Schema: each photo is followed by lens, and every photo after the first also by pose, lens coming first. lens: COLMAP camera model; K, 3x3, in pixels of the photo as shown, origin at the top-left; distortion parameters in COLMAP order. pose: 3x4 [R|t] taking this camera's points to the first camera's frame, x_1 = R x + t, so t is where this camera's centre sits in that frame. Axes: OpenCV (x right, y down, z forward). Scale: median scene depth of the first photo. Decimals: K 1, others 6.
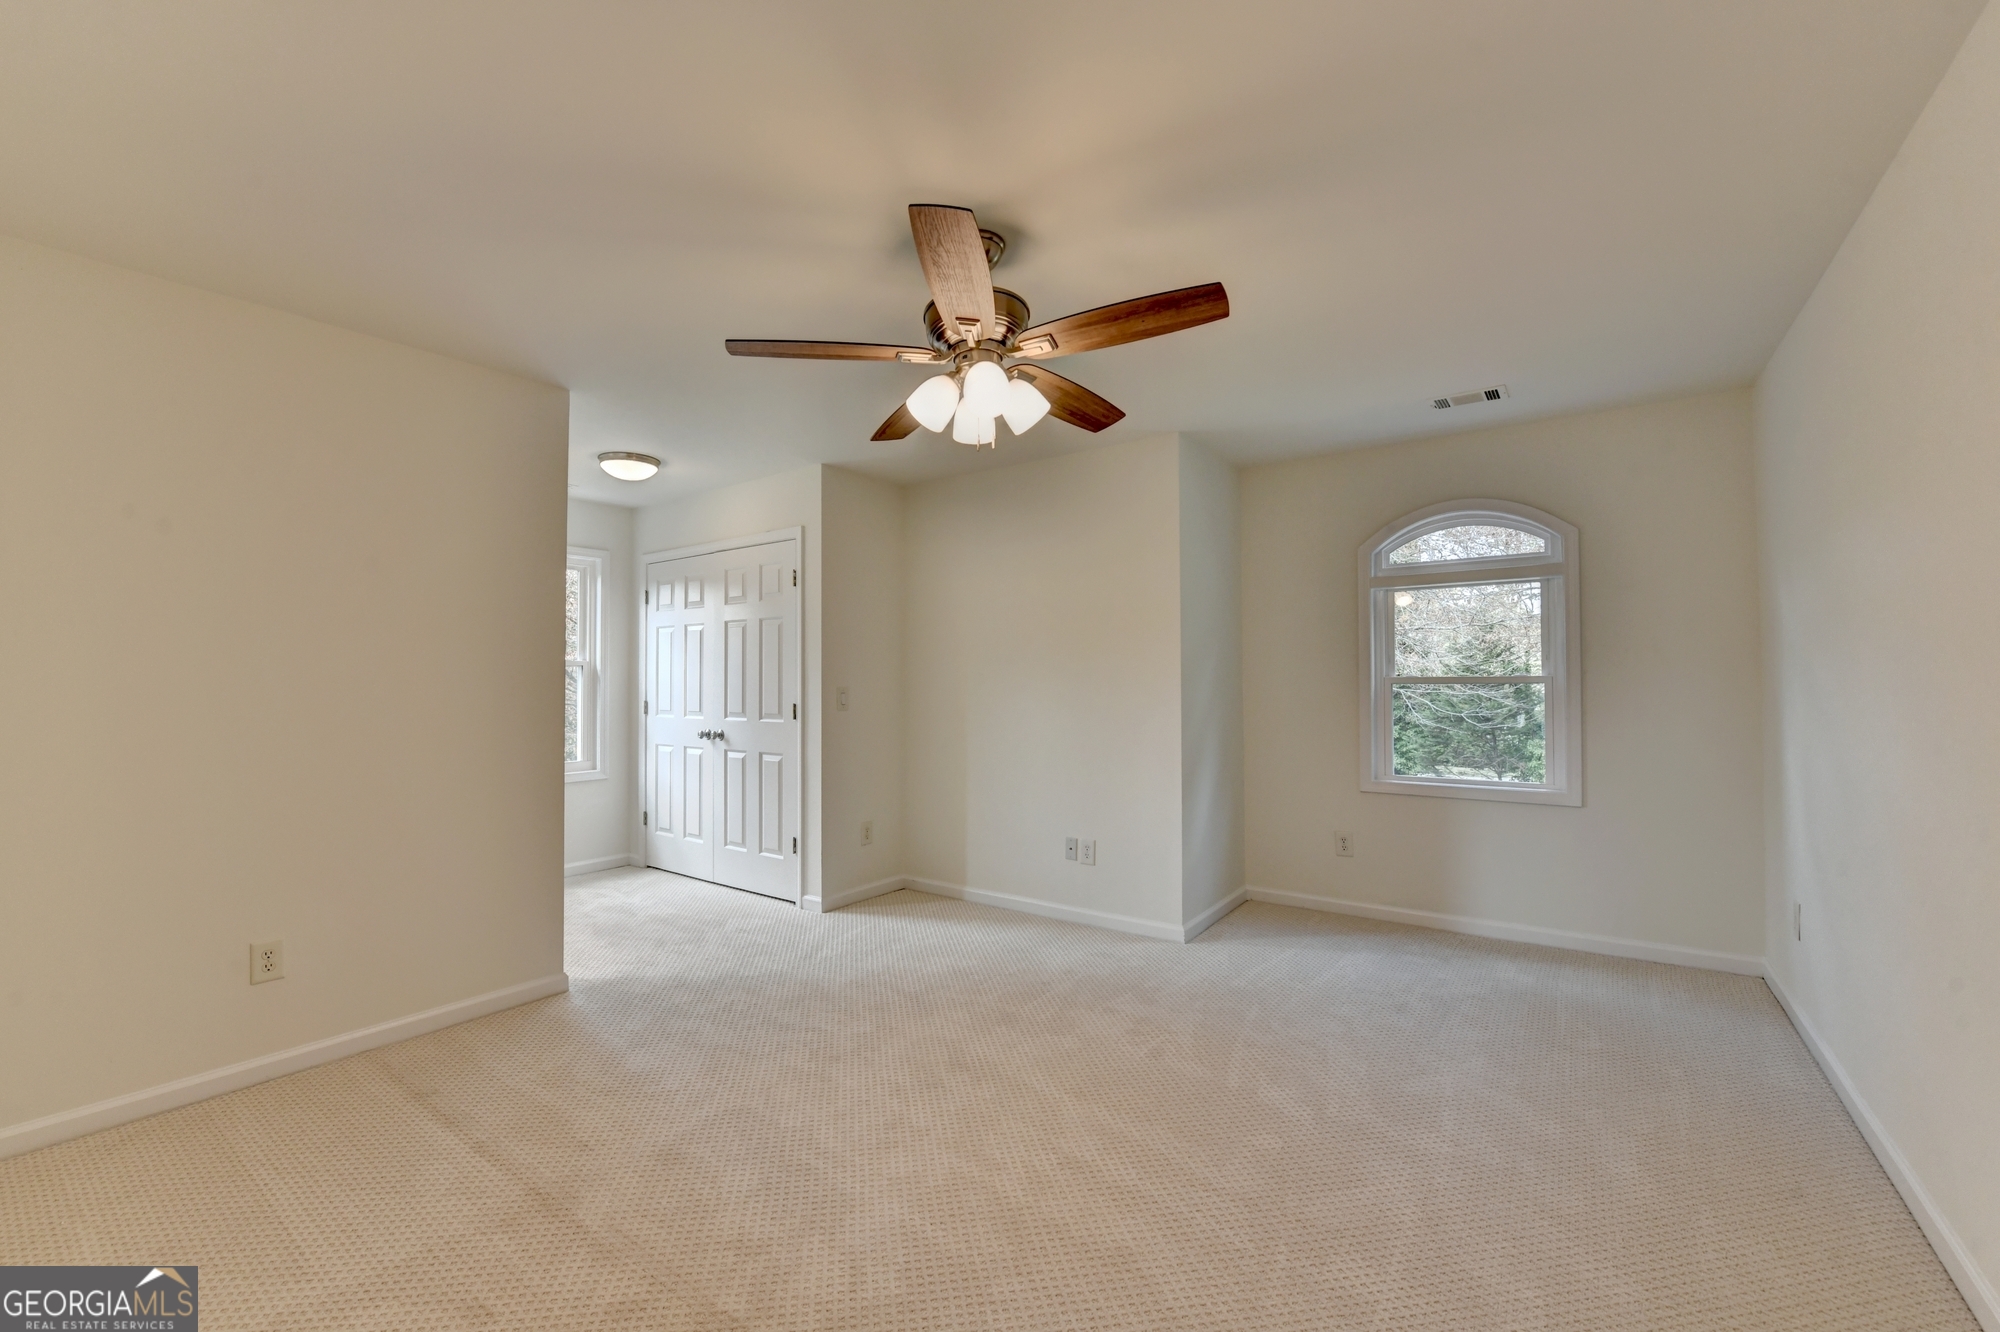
lens RADIAL K [[803.1, 0, 987.3], [0, 803.1, 675.8], [0, 0, 1]] dist [-0.012786, -0.004254]
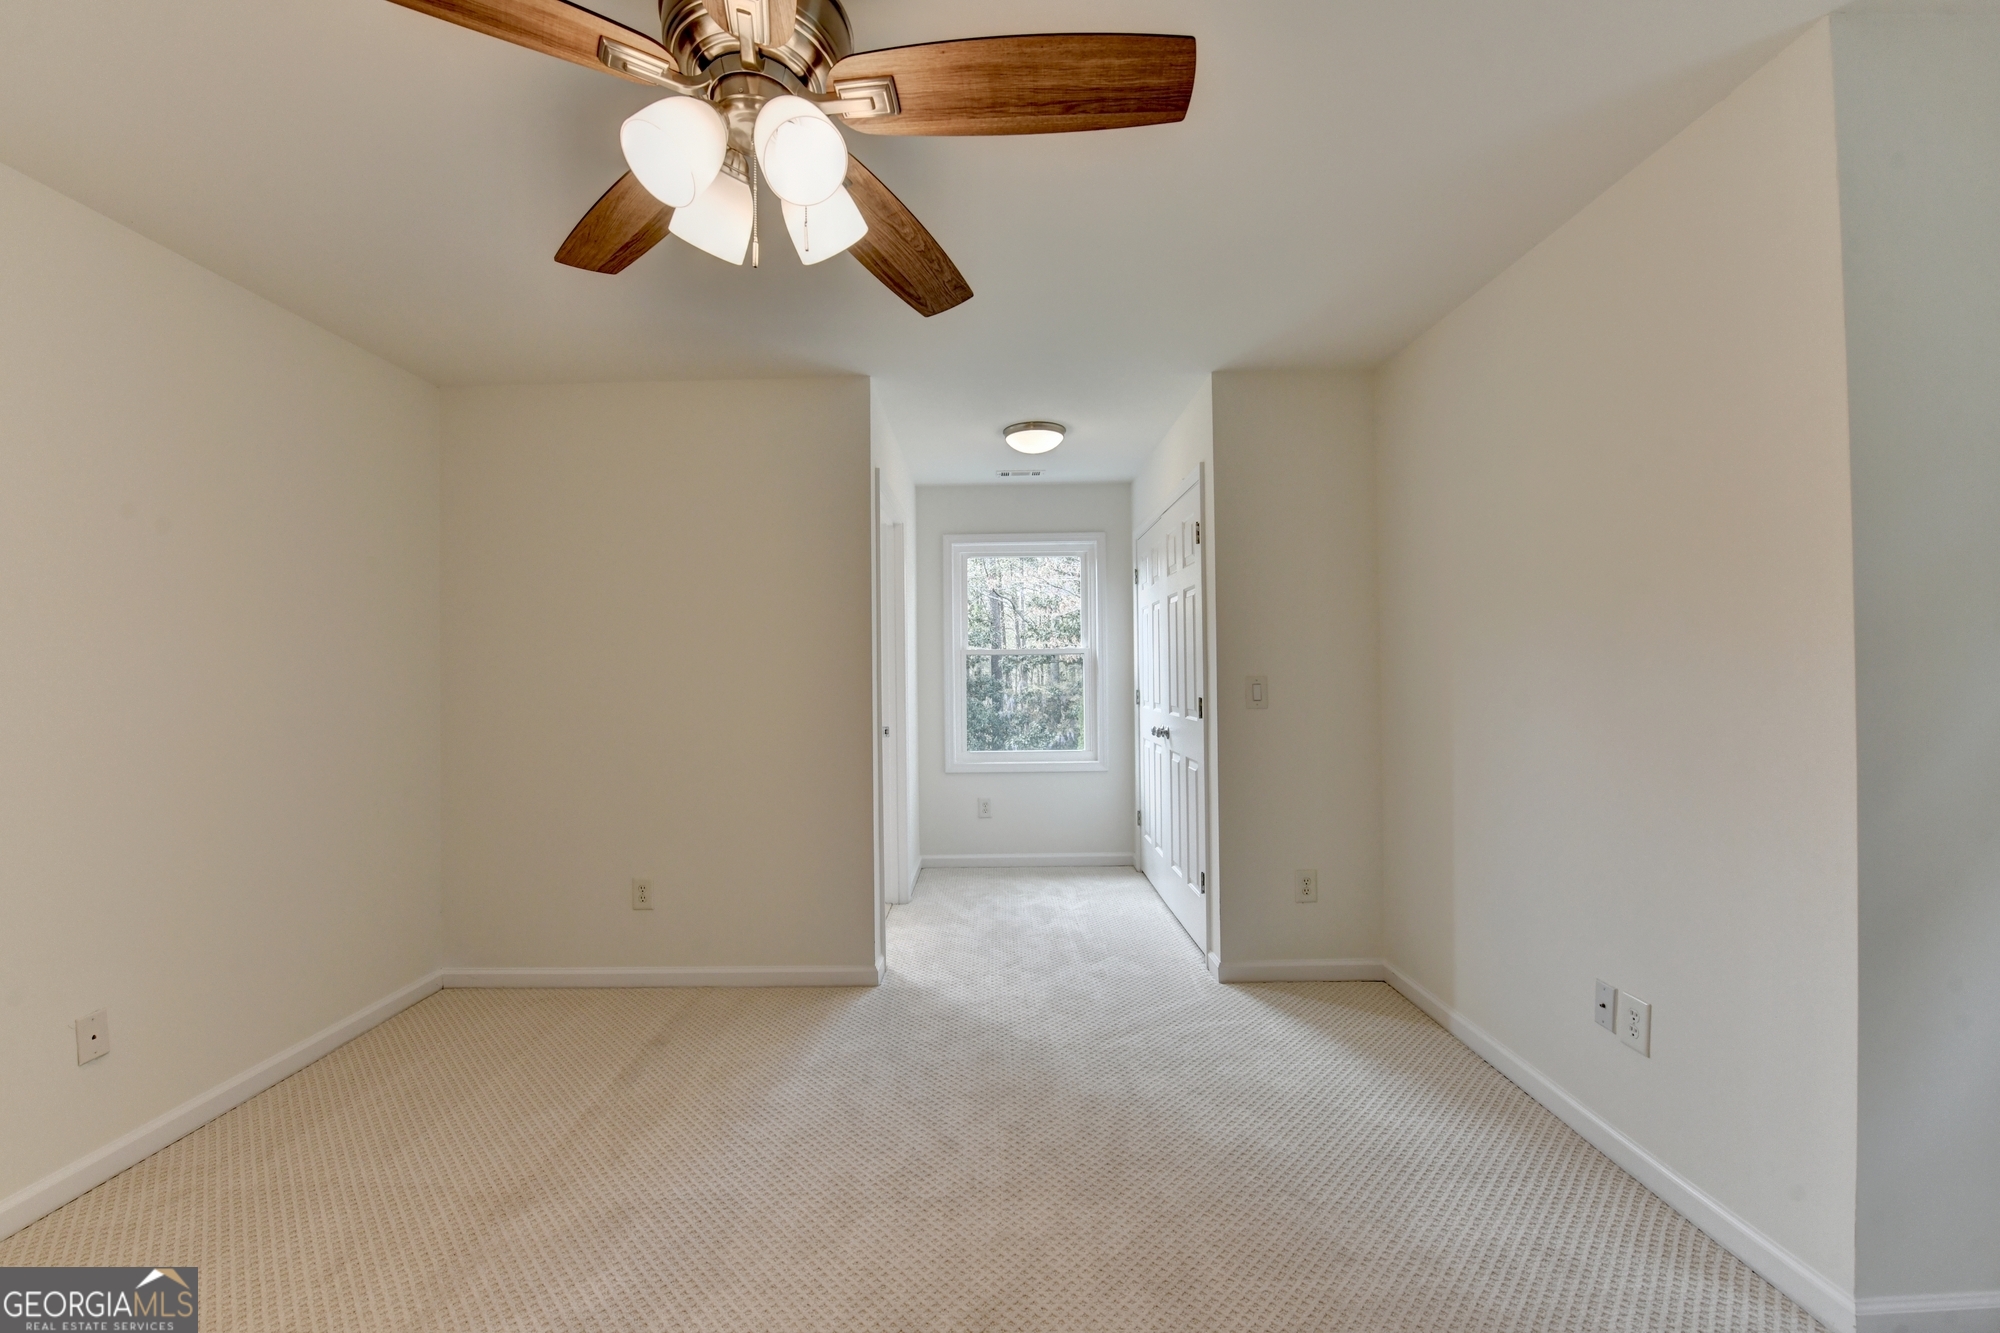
lens RADIAL K [[803.1, 0, 987.3], [0, 803.1, 676.3], [0, 0, 1]] dist [-0.012786, -0.004254]
pose [[0.586347, 0.000876, -0.810060, 0.275824], [0.017611, 0.999749, 0.013829, -0.000457], [0.809869, -0.022374, 0.586184, 0.411347]]
